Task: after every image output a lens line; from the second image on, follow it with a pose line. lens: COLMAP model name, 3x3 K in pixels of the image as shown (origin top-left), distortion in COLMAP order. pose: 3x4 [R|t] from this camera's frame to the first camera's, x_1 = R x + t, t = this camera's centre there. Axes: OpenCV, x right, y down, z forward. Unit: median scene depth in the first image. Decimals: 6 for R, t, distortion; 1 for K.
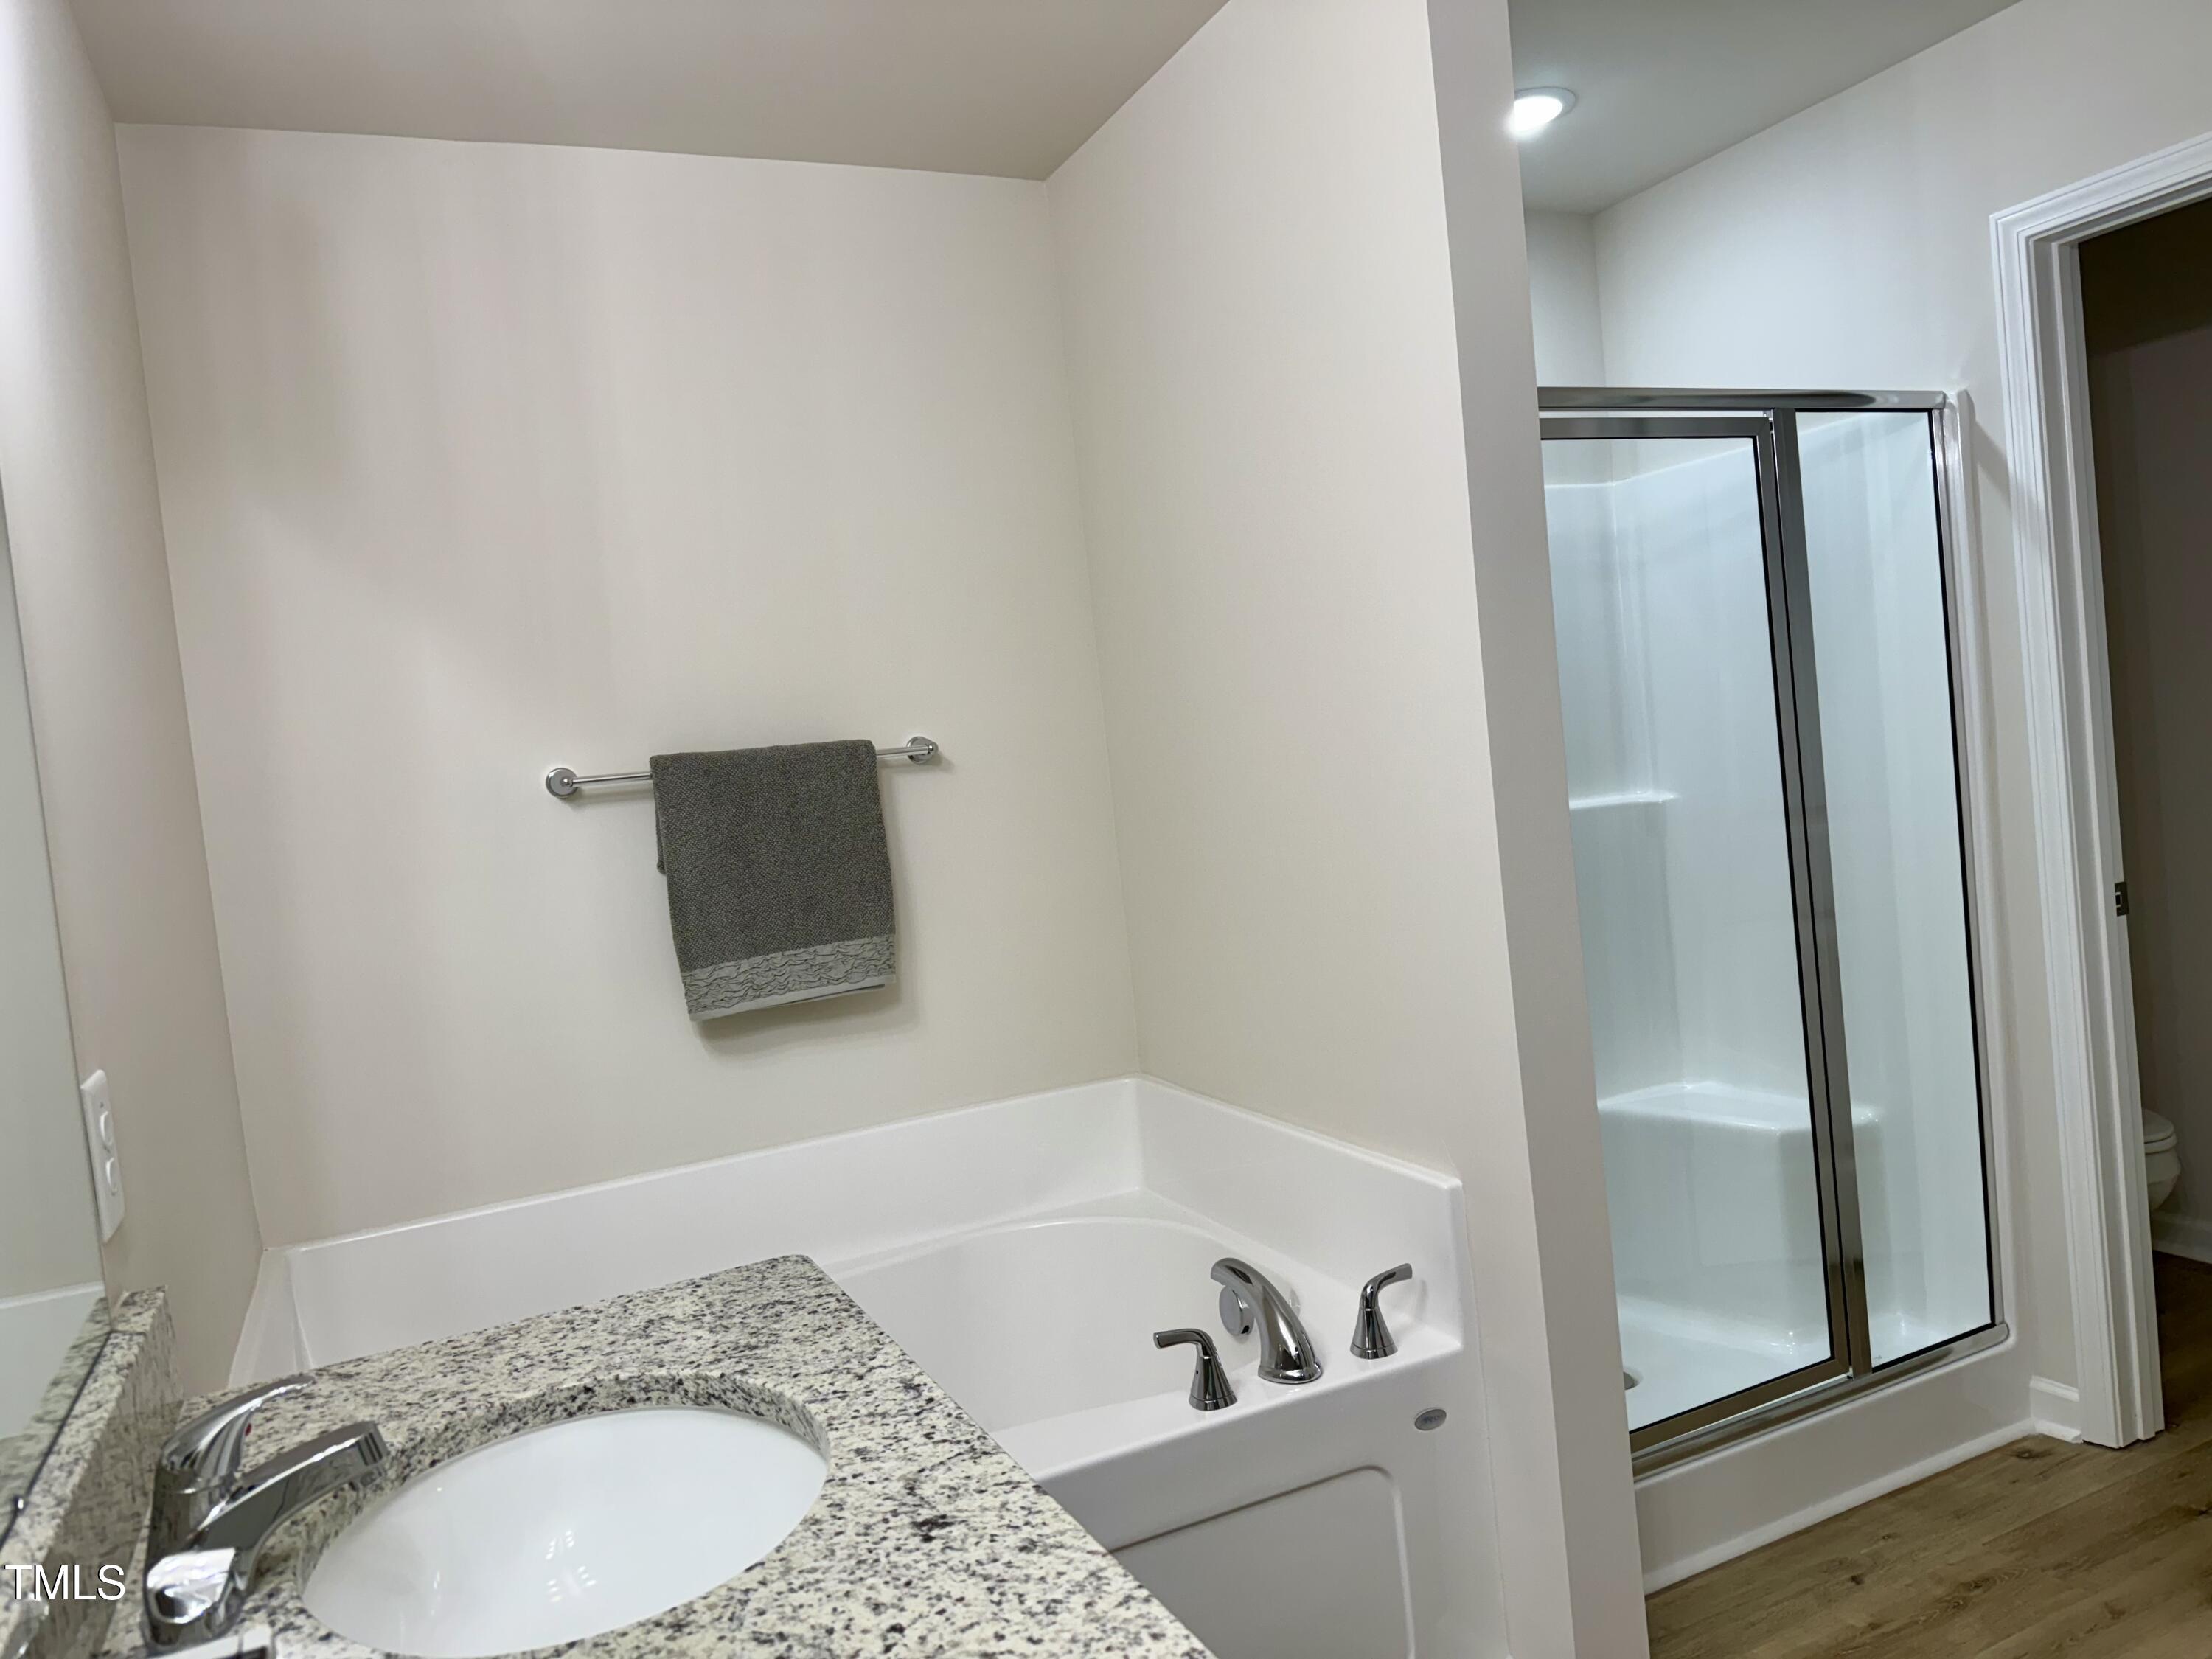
lens RADIAL K [[1561.8, 0, 1102.8], [0, 1561.8, 824.5], [0, 0, 1]] dist [0.002961, -0.000584]
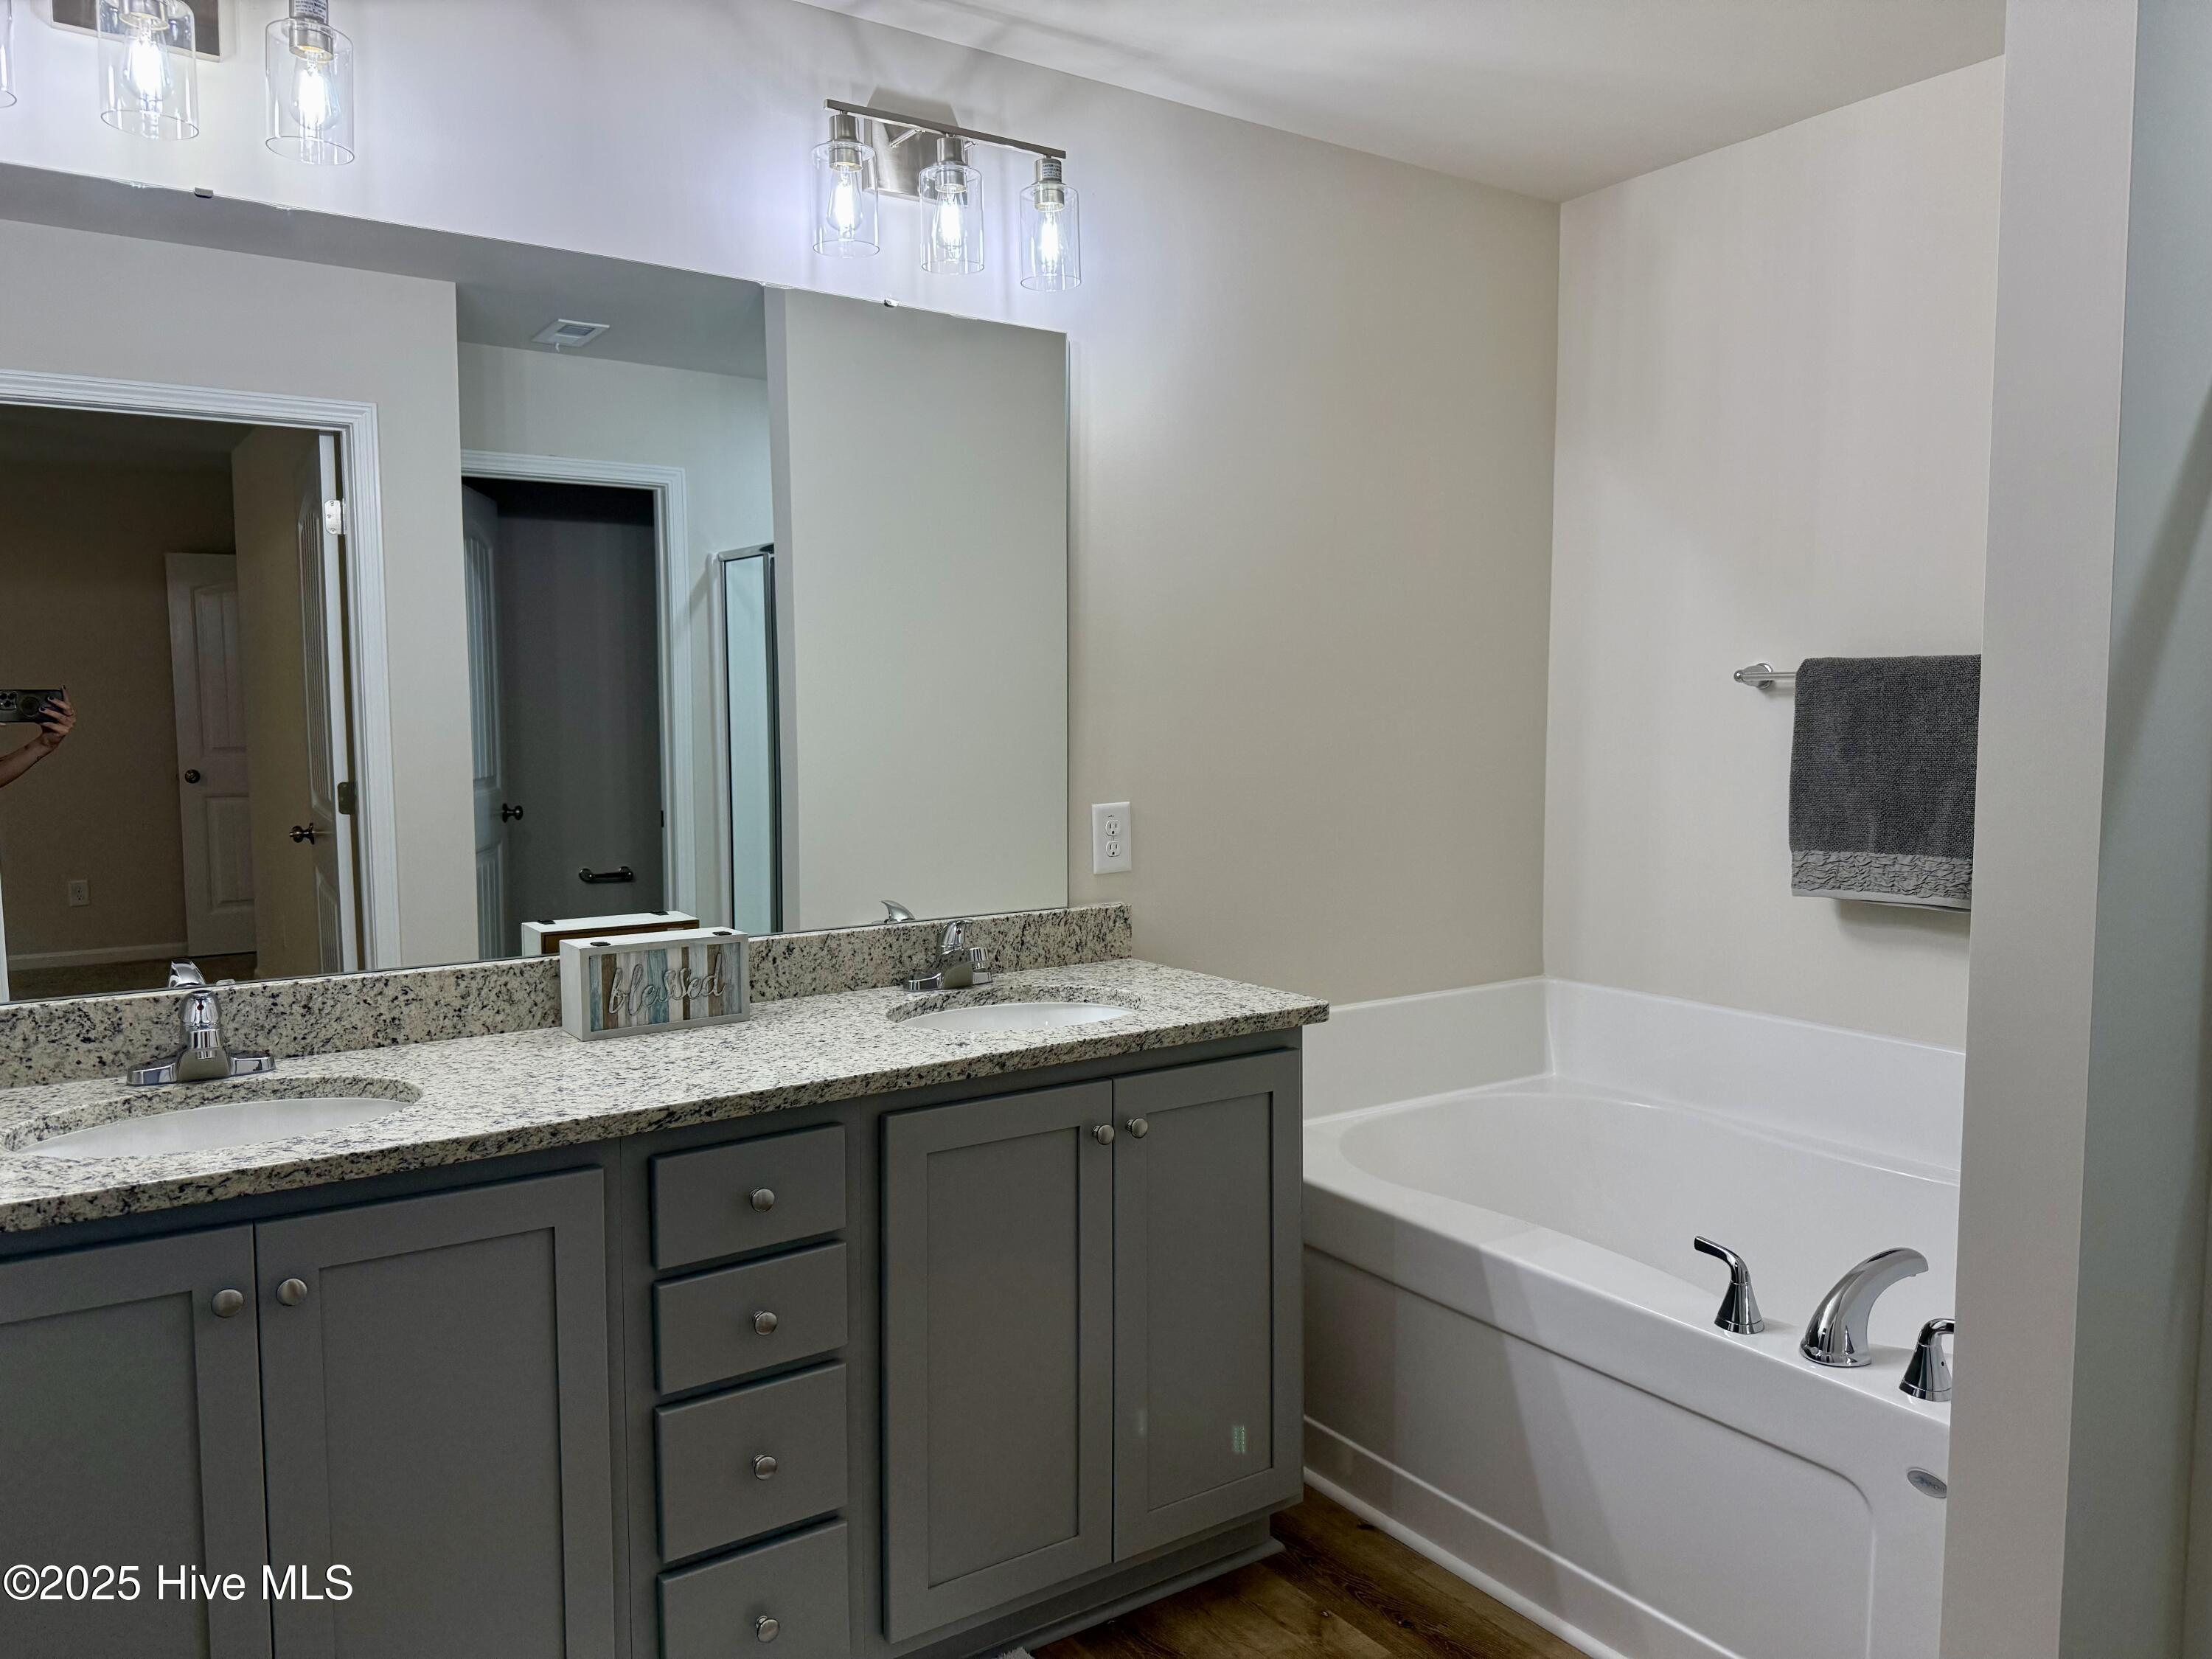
lens RADIAL K [[1561.8, 0, 1102.9], [0, 1561.8, 832.4], [0, 0, 1]] dist [0.002961, -0.000584]
pose [[0.169436, 0.186438, -0.967746, 0.742435], [-0.057476, 0.982142, 0.179148, -0.093682], [0.983864, 0.025268, 0.177126, 0.302551]]
